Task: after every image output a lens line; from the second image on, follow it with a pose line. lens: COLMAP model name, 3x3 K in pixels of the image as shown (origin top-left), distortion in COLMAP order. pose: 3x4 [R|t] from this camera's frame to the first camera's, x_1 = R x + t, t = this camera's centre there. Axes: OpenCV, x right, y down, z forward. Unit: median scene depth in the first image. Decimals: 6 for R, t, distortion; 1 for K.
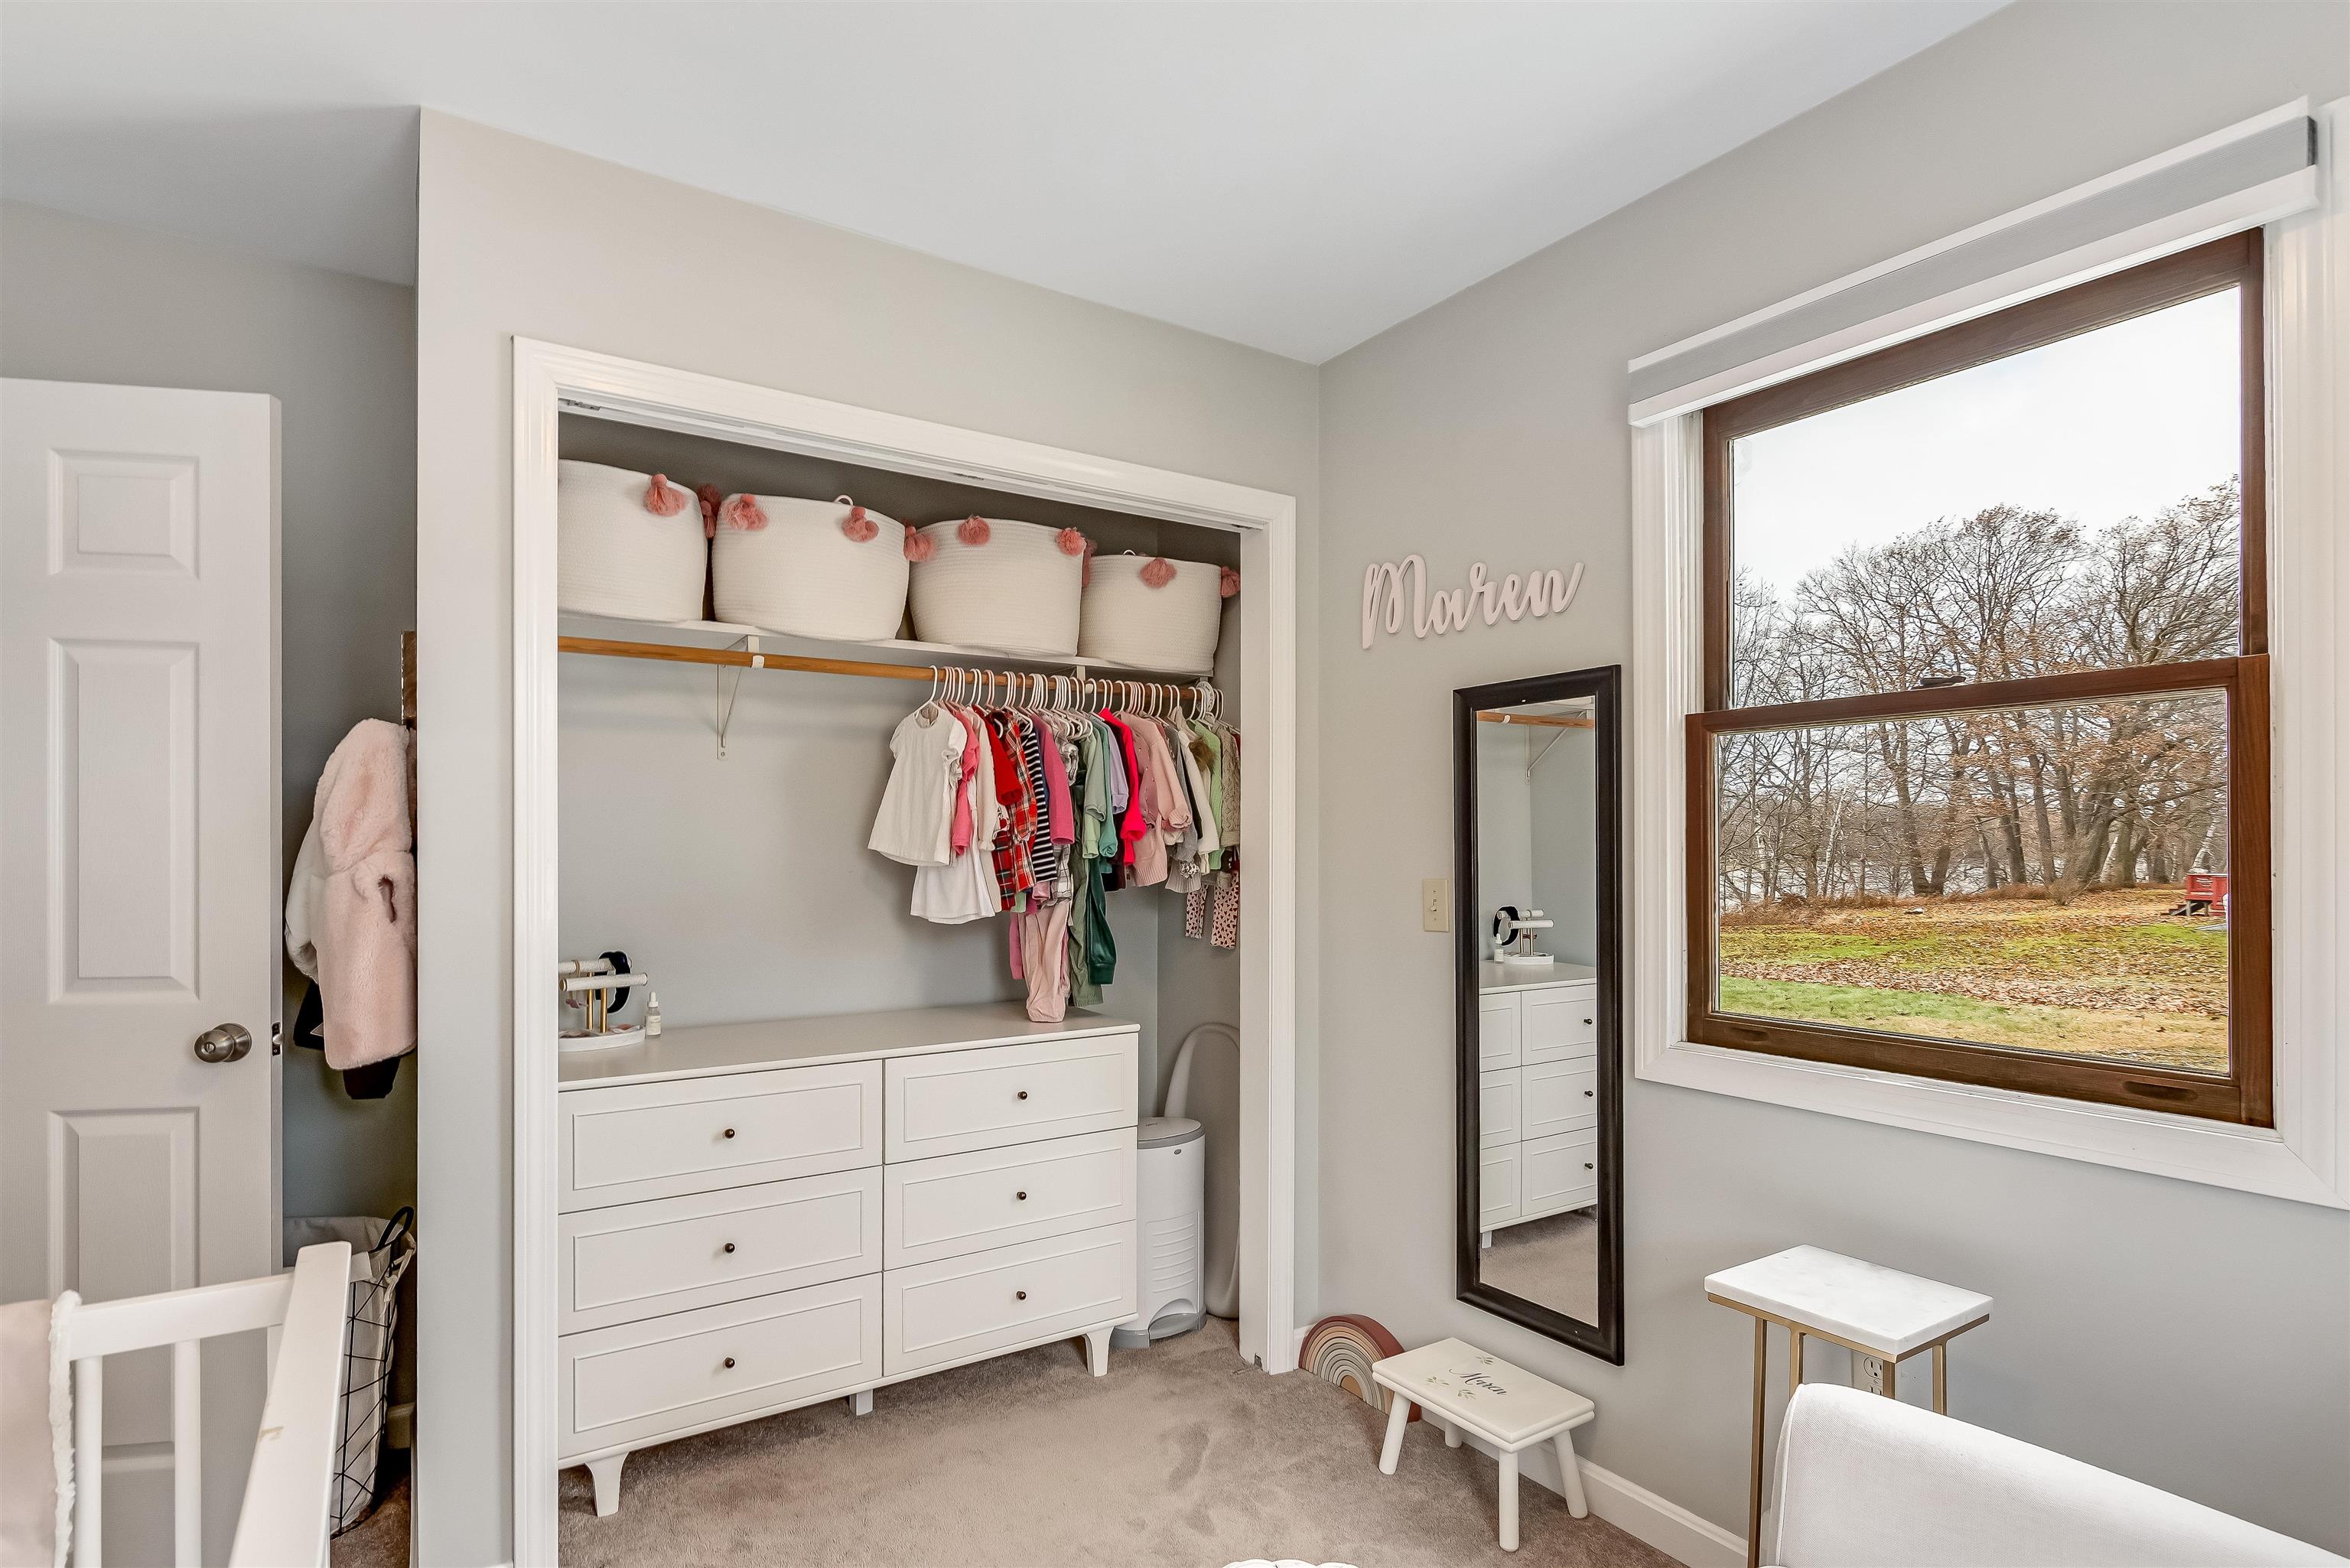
lens RADIAL K [[1198.4, 0, 1175.1], [0, 1198.4, 851.8], [0, 0, 1]] dist [0.004590, 0.000119]
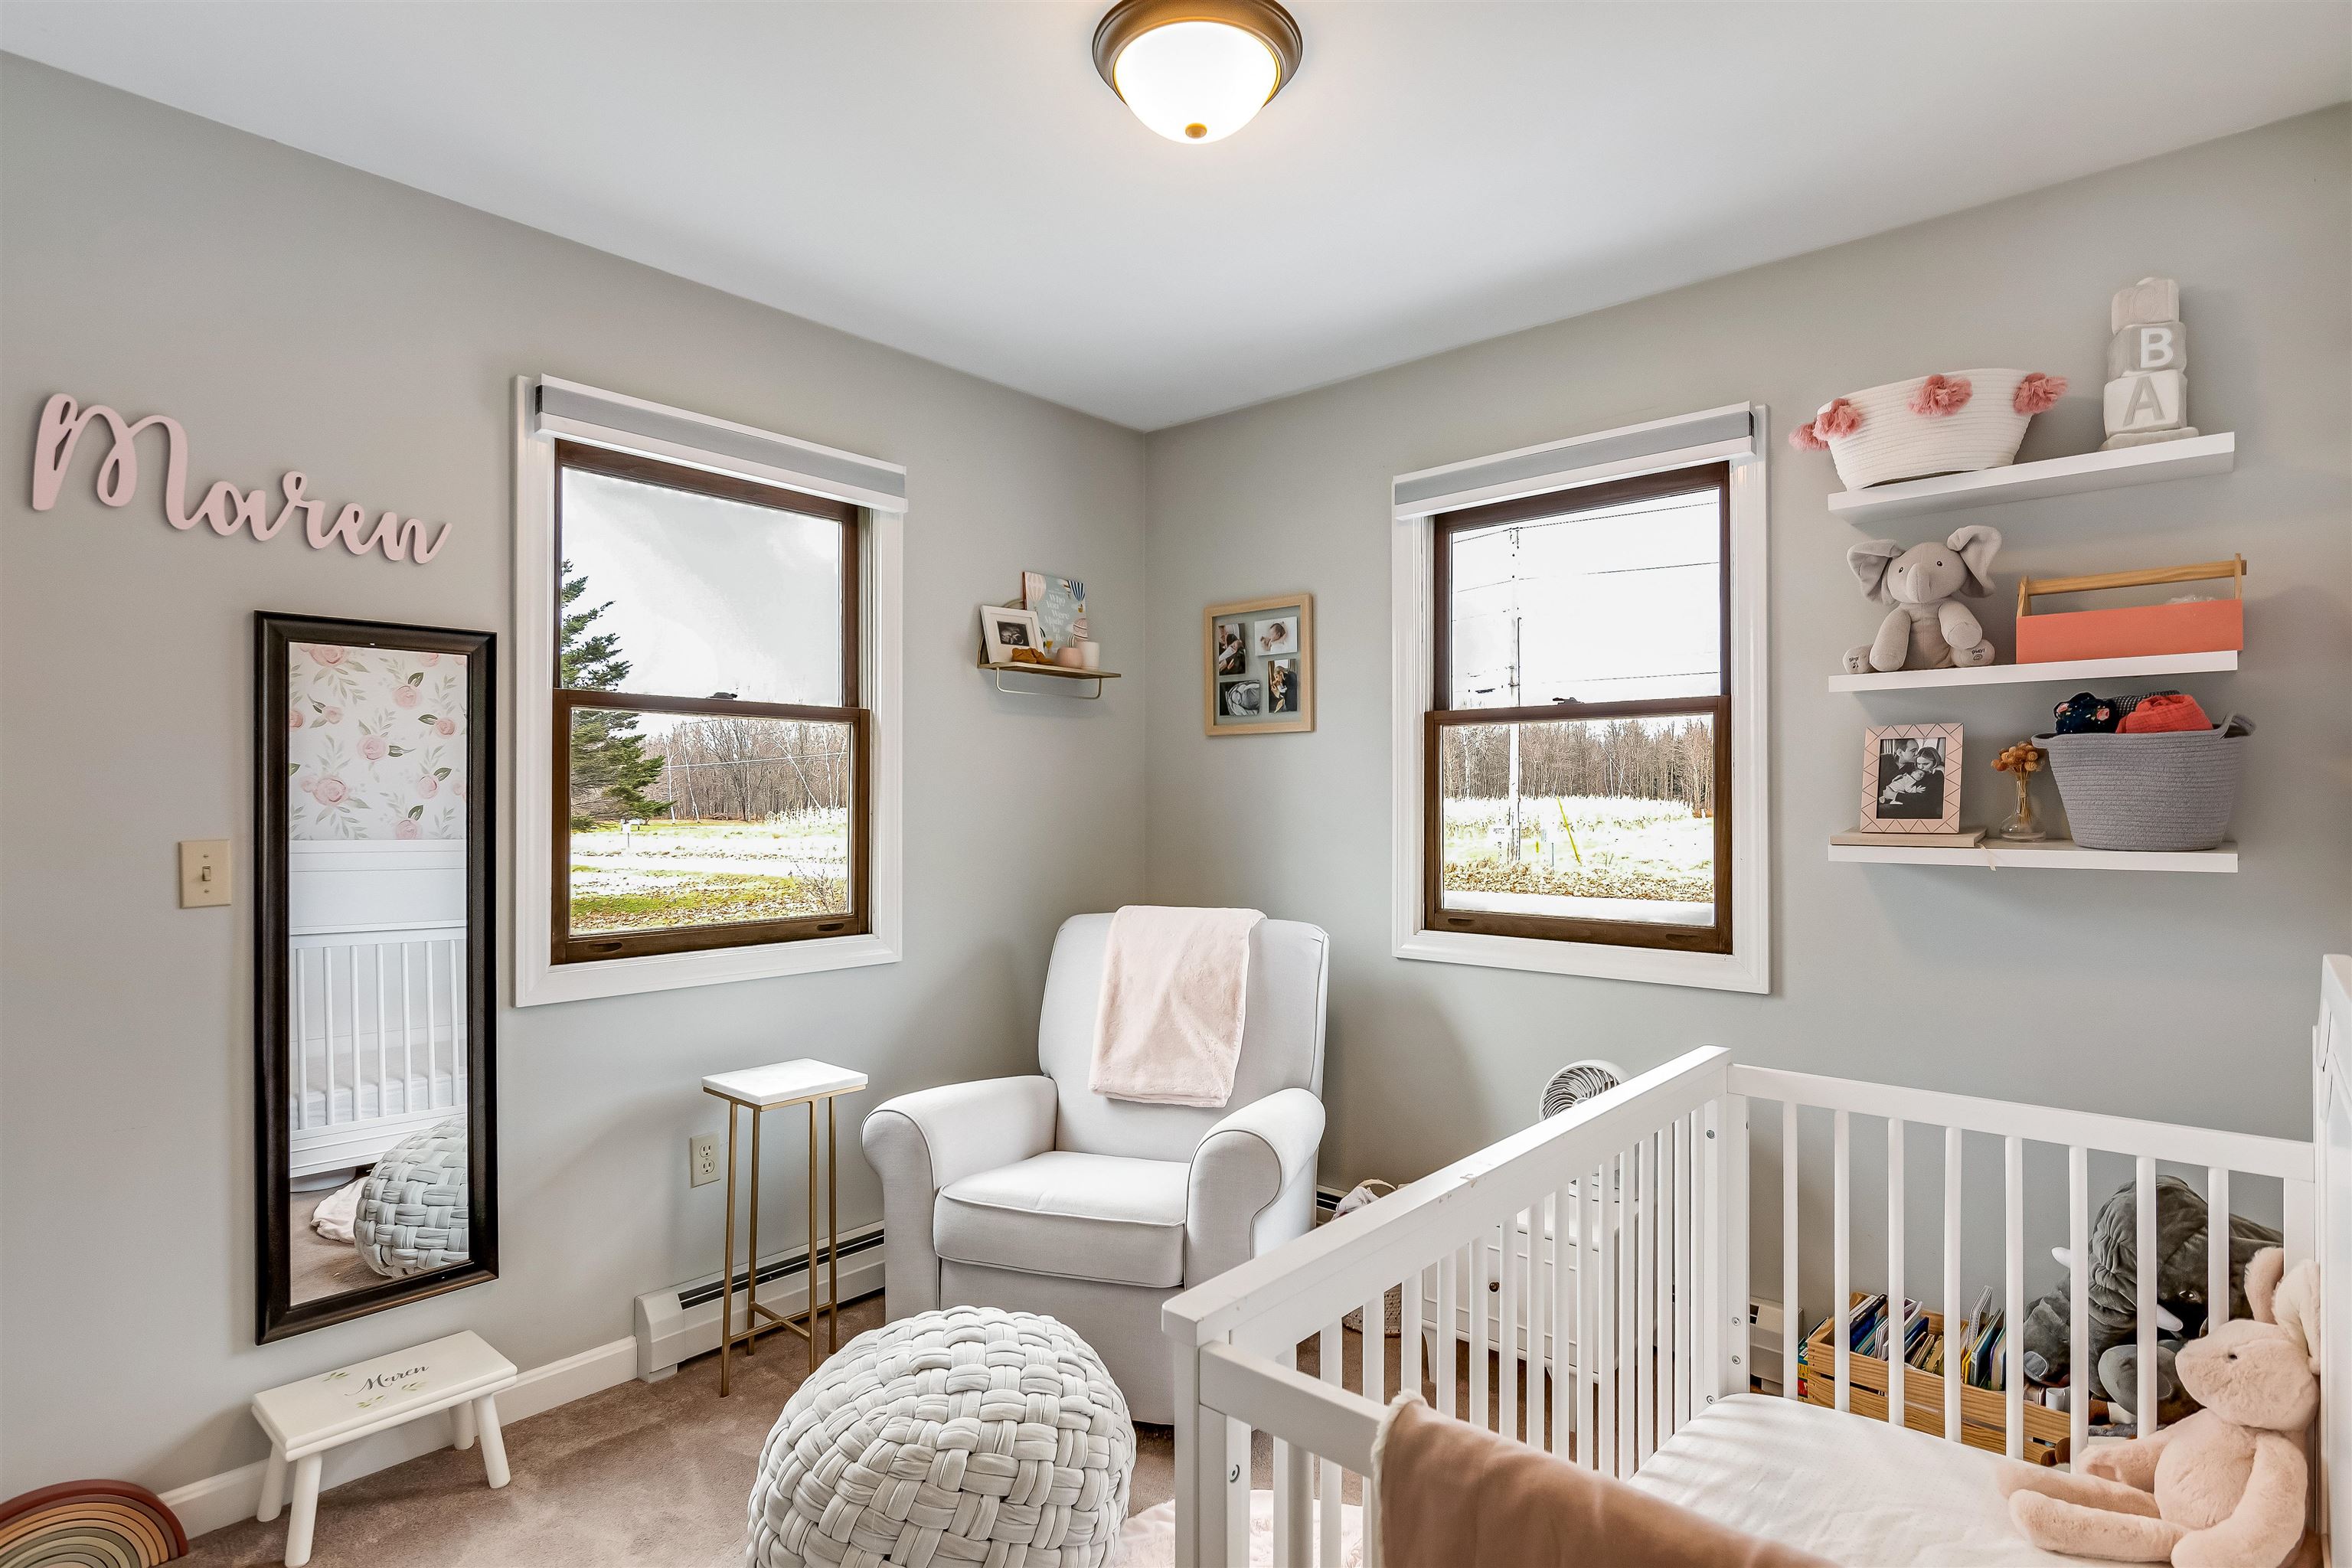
lens RADIAL K [[1214.2, 0, 1176.4], [0, 1214.2, 791.1], [0, 0, 1]] dist [0.005448, 0.000167]
pose [[-0.258723, 0.001379, 0.965951, -0.800368], [0.000305, 0.999999, -0.001346, -0.010101], [-0.965952, -0.000054, -0.258723, 0.648314]]
